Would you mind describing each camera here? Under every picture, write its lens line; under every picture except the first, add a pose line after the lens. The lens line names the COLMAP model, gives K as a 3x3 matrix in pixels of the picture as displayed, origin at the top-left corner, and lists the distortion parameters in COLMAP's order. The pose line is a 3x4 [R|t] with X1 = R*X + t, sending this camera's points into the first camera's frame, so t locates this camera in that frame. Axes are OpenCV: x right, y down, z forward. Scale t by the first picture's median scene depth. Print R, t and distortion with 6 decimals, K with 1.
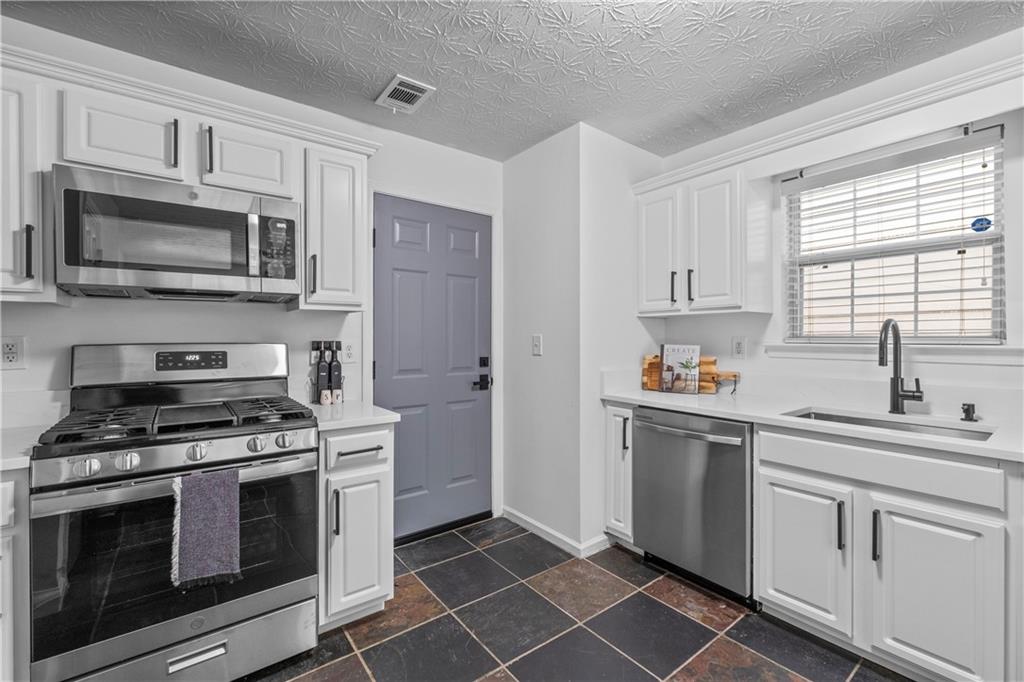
lens RADIAL K [[438.0, 0, 516.8], [0, 438.0, 339.6], [0, 0, 1]] dist [-0.000763, 0.000239]
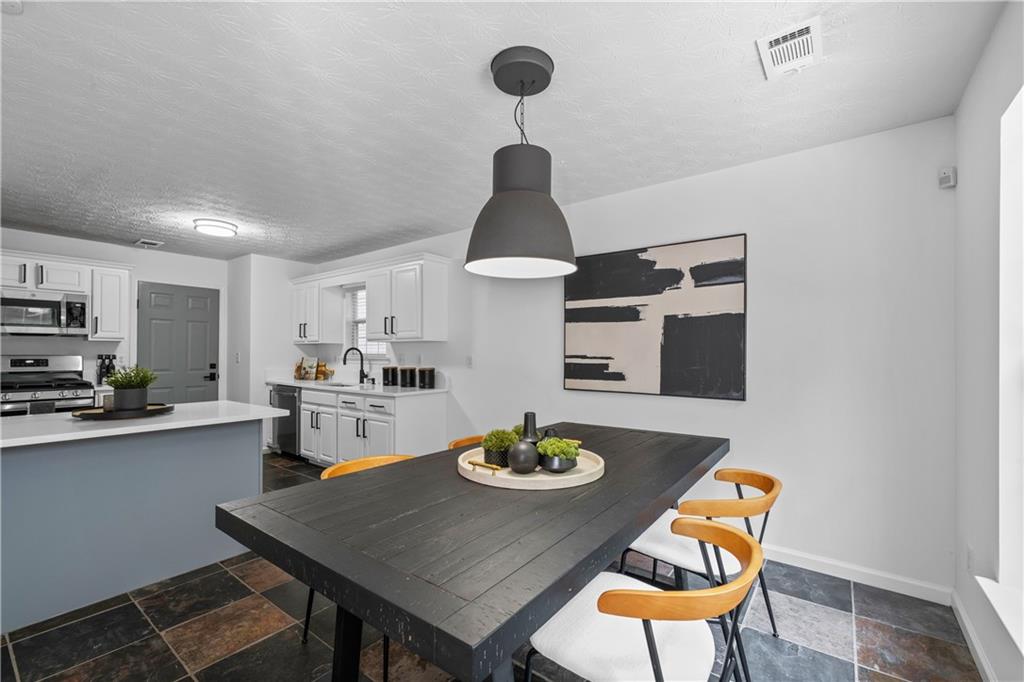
lens RADIAL K [[431.0, 0, 515.9], [0, 431.0, 352.4], [0, 0, 1]] dist [-0.001266, -0.000077]
pose [[0.966333, 0.007415, 0.257189, 0.974321], [-0.005598, 0.999954, -0.007795, -0.002683], [-0.257235, 0.006093, 0.966330, -1.568156]]
